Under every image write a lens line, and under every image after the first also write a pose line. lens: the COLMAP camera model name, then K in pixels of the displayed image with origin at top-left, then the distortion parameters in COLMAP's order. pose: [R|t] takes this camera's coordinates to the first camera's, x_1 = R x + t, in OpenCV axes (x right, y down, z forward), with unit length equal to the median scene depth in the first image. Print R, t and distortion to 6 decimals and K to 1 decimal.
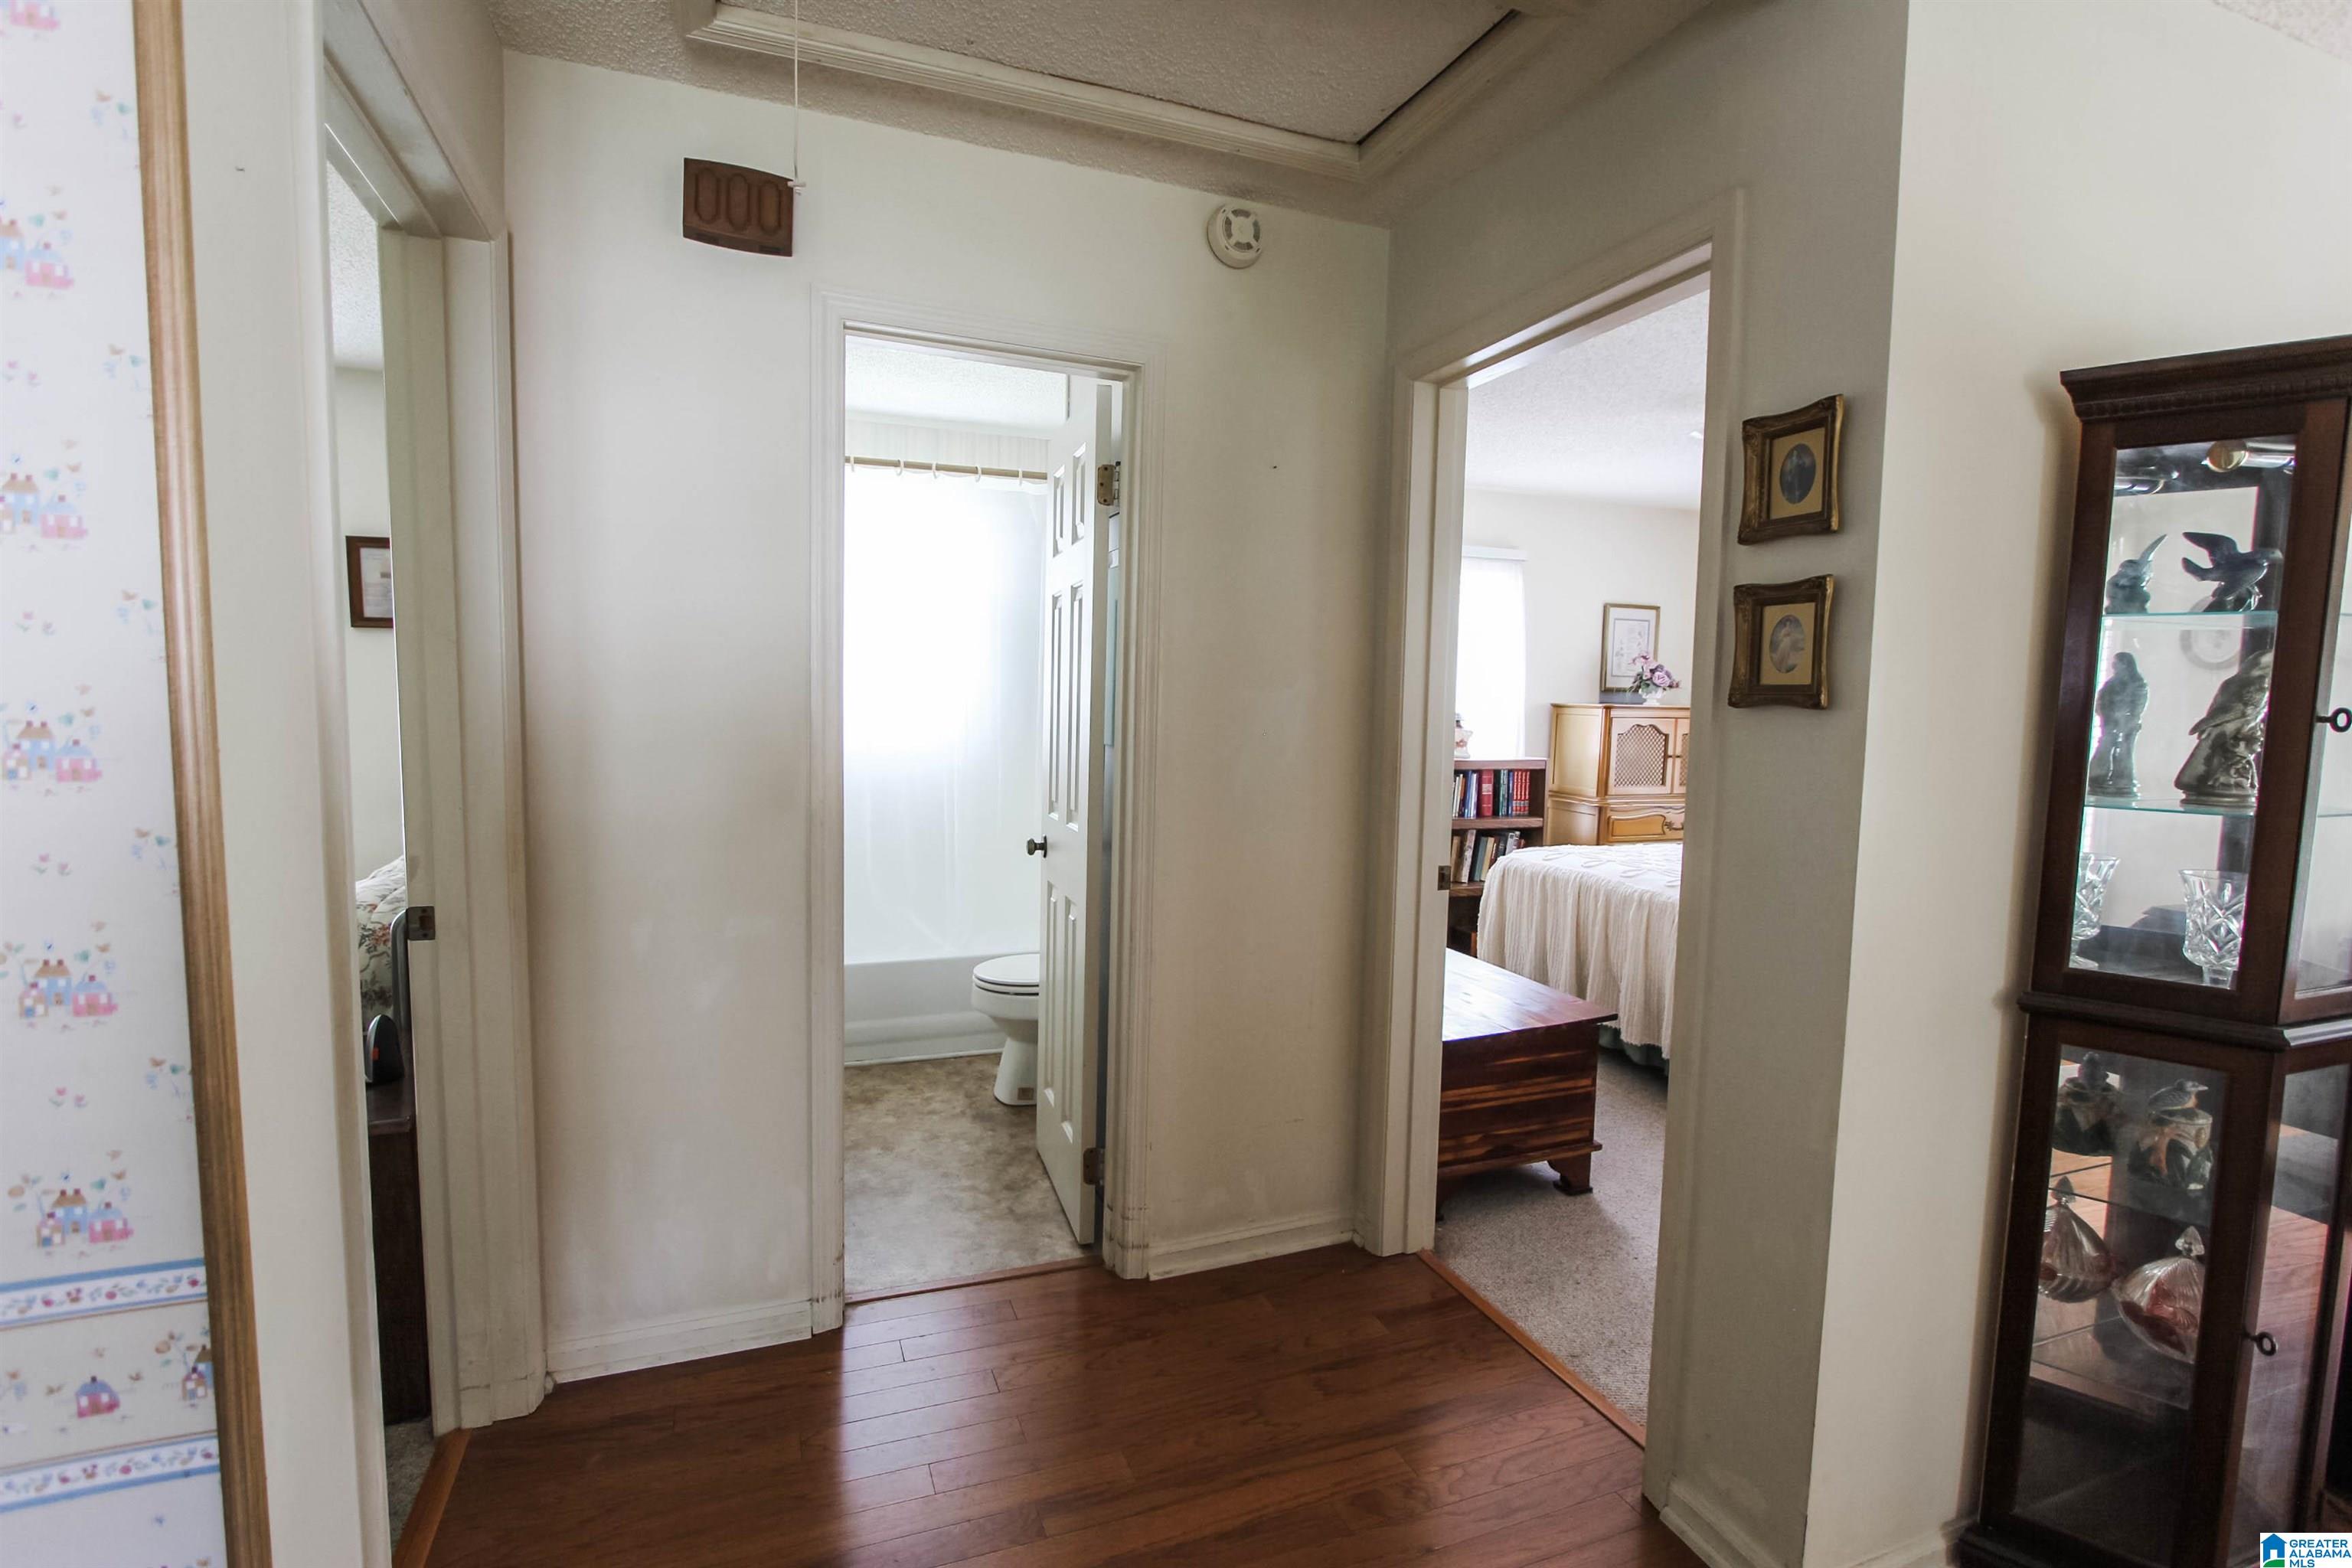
lens RADIAL K [[1081.8, 0, 1149.6], [0, 1081.8, 795.4], [0, 0, 1]] dist [-0.022920, 0.003477]
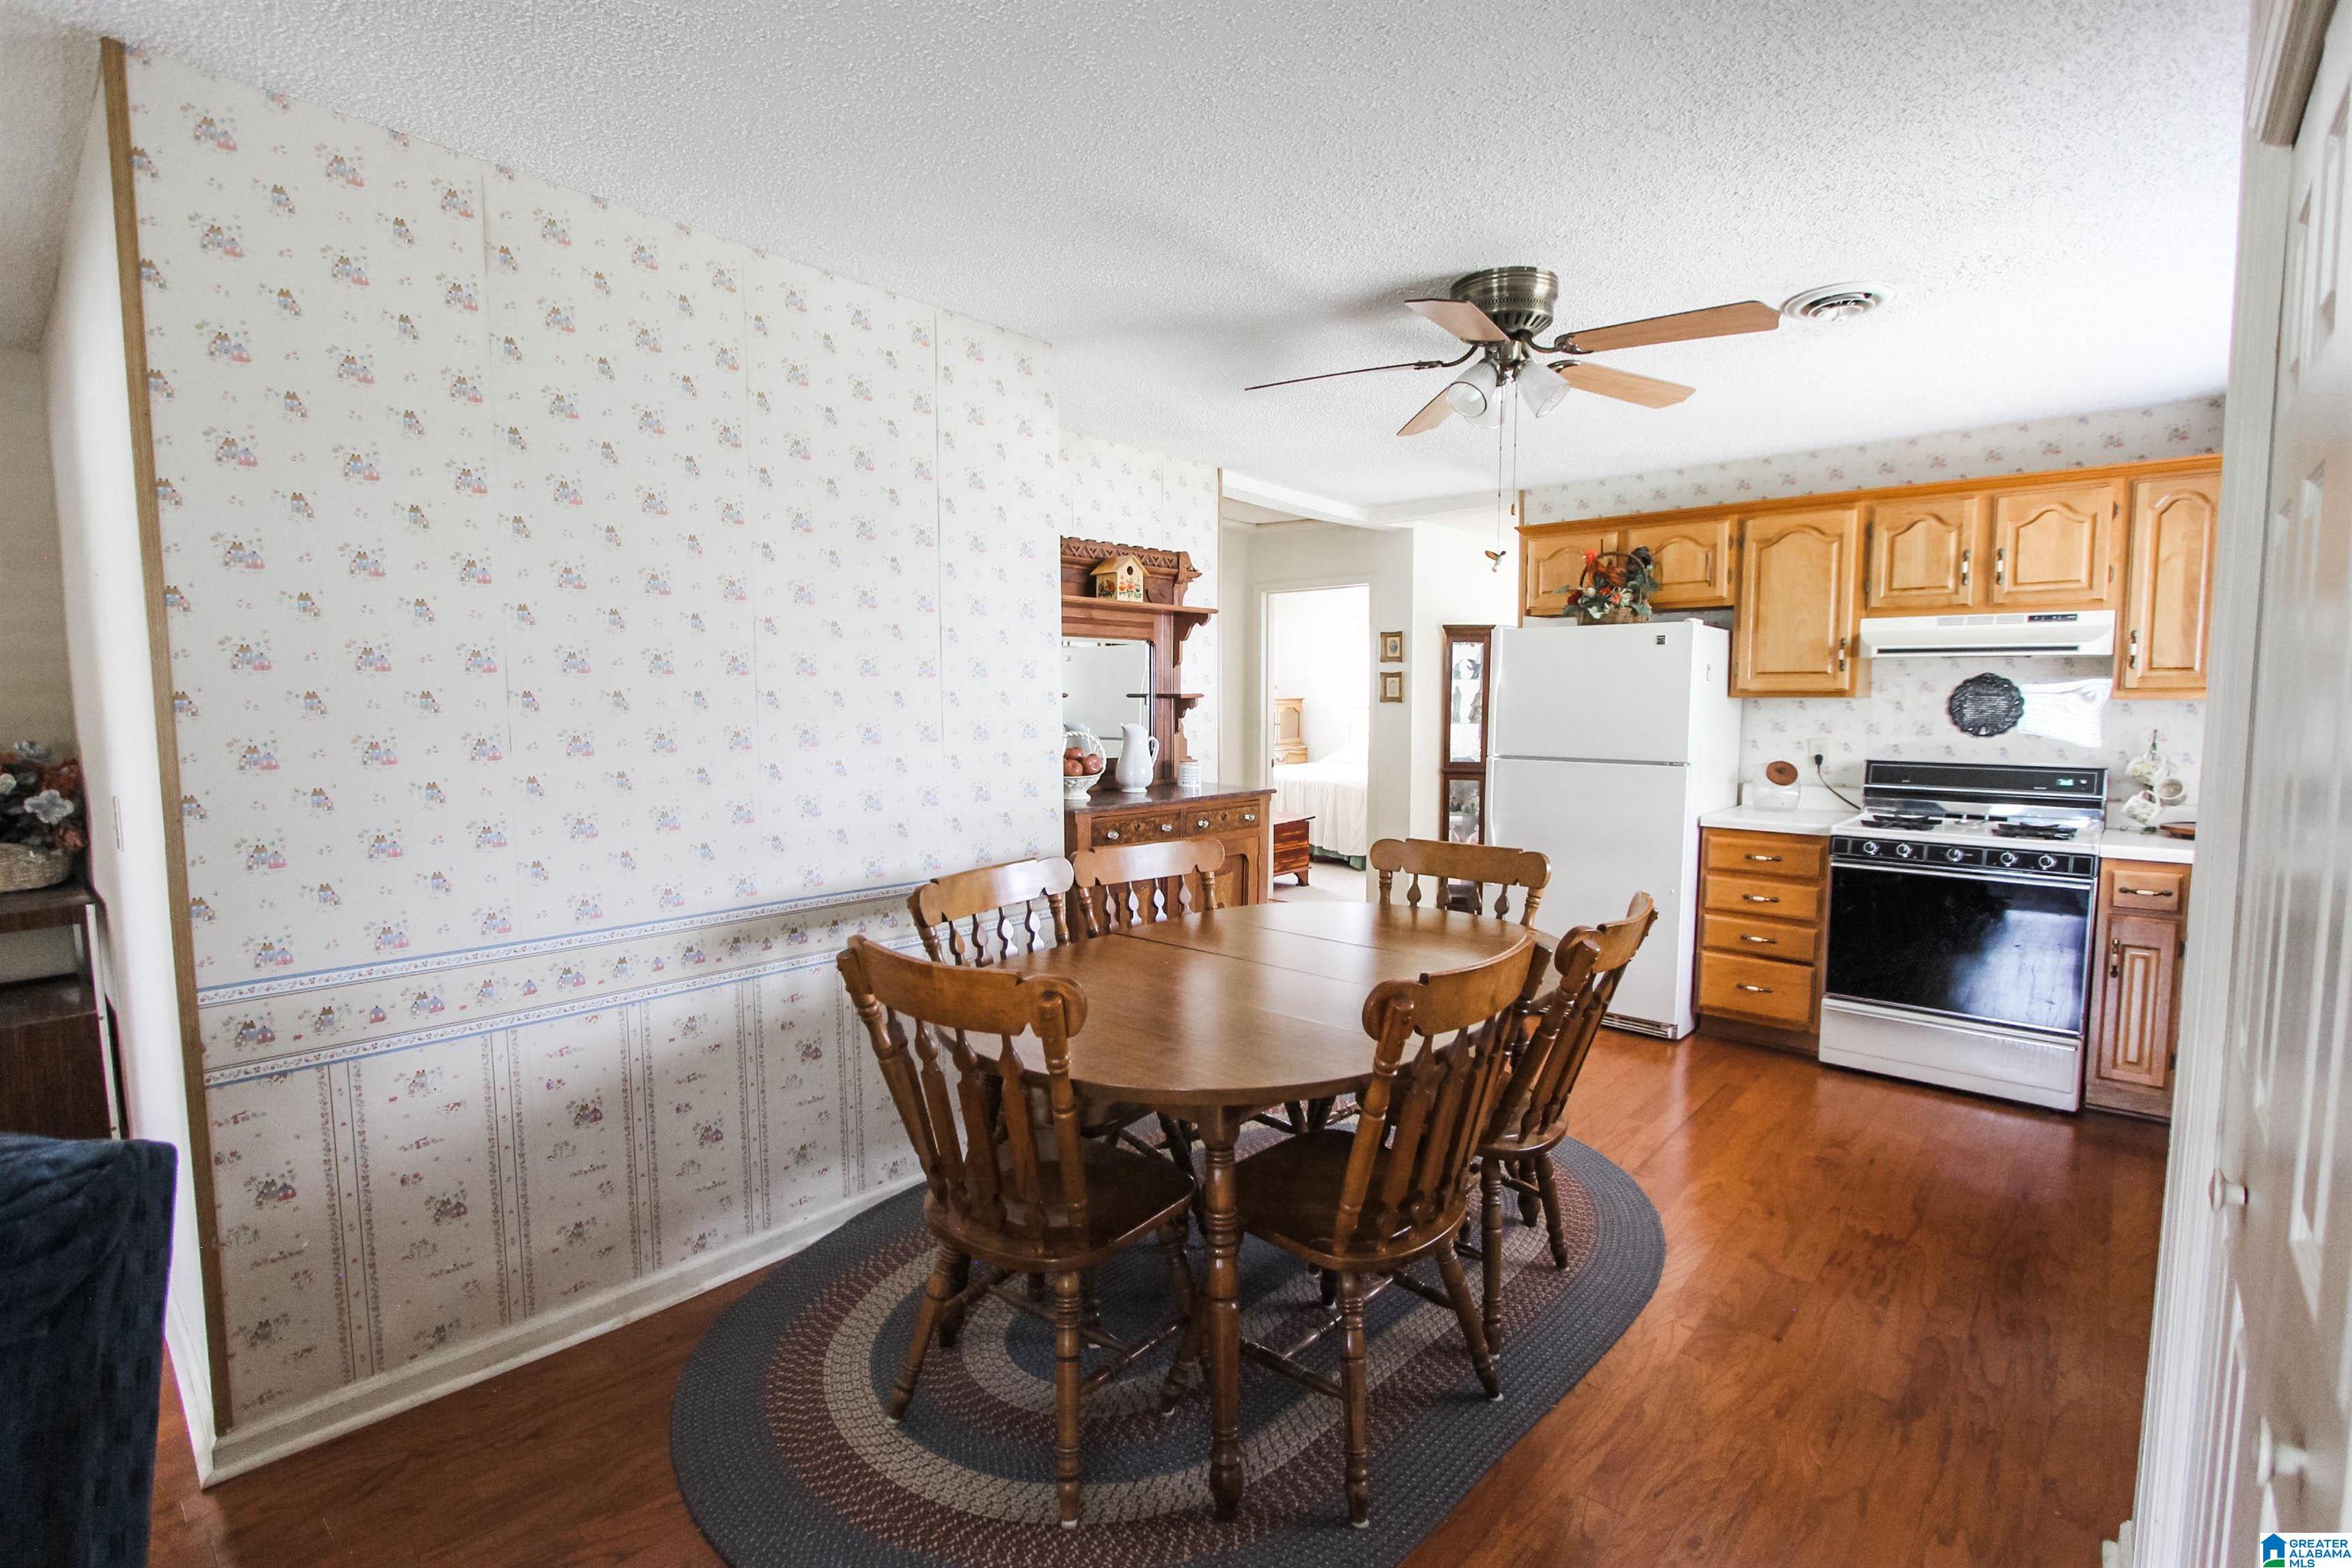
lens RADIAL K [[1081.8, 0, 1171.8], [0, 1081.8, 790.3], [0, 0, 1]] dist [-0.022920, 0.003477]
pose [[0.889240, -0.061143, 0.453336, -1.180365], [0.059391, 0.998070, 0.018115, 0.074498], [-0.453569, 0.010816, 0.891156, -1.321168]]
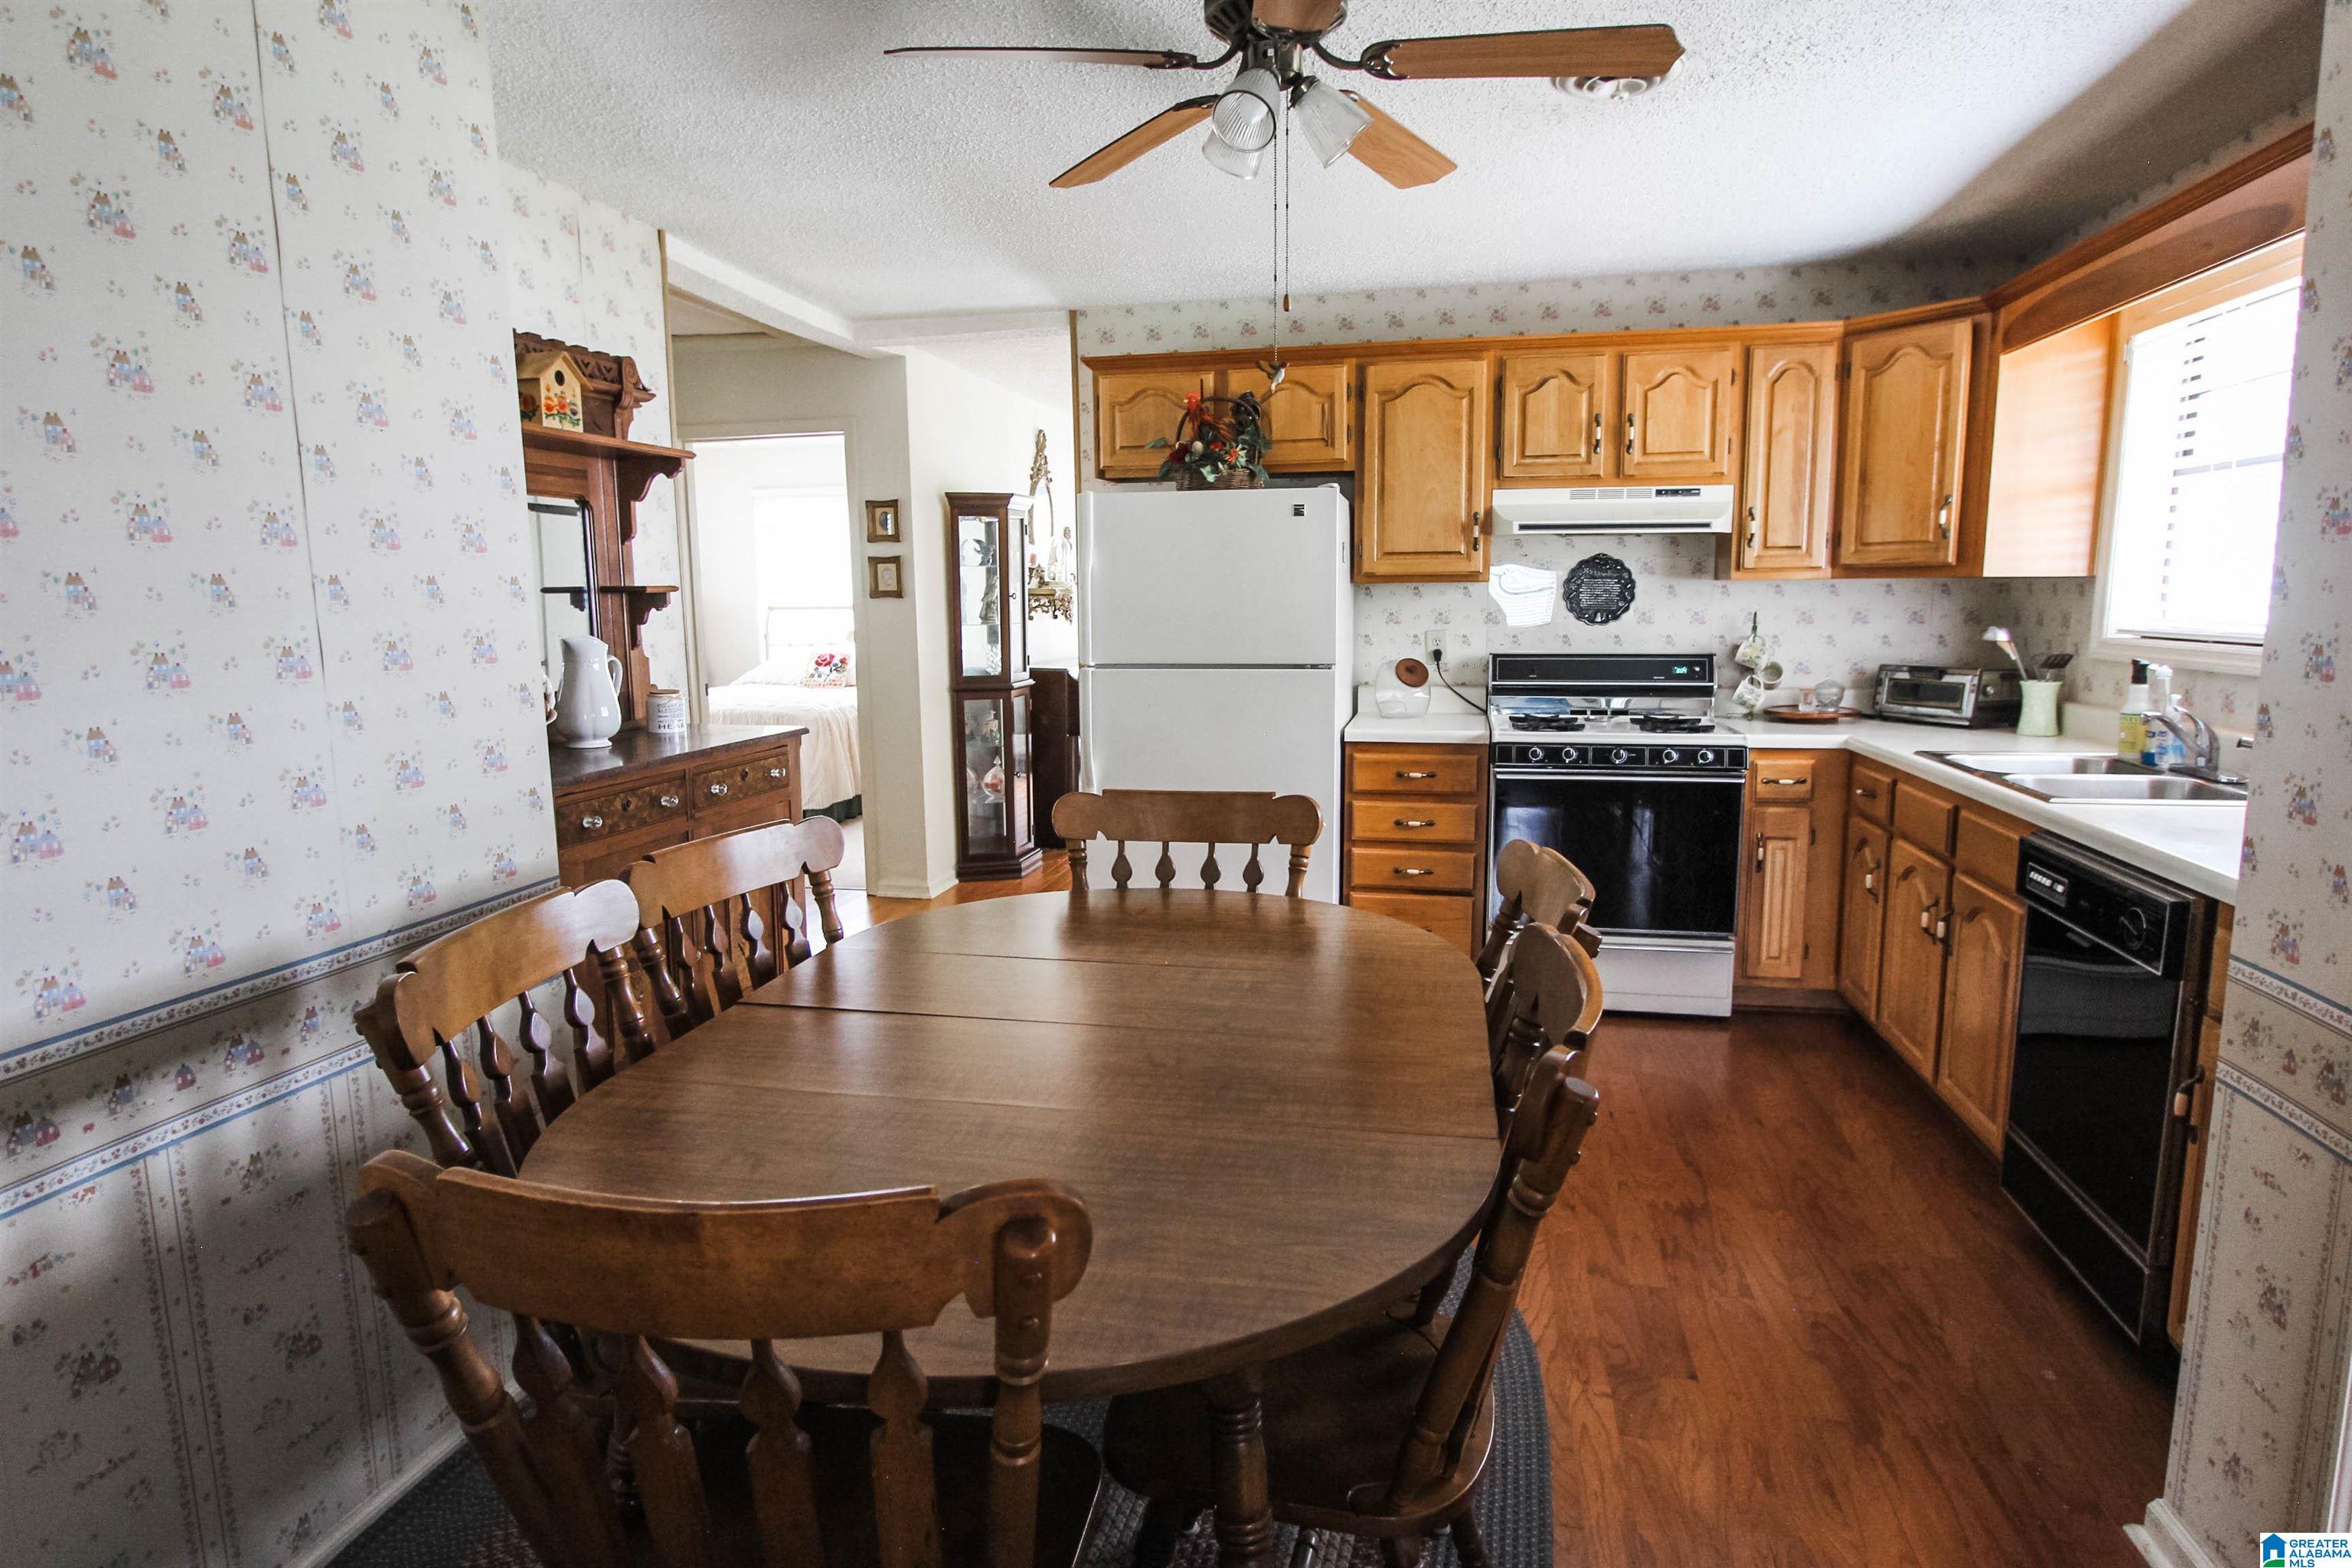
lens RADIAL K [[1323.8, 0, 1172.4], [0, 1323.8, 790.0], [0, 0, 1]] dist [-0.020592, 0.006558]
pose [[0.542068, -0.151968, 0.826479, -1.212175], [0.097248, 0.988249, 0.117931, 0.051735], [-0.834688, 0.016447, 0.550477, -0.970635]]
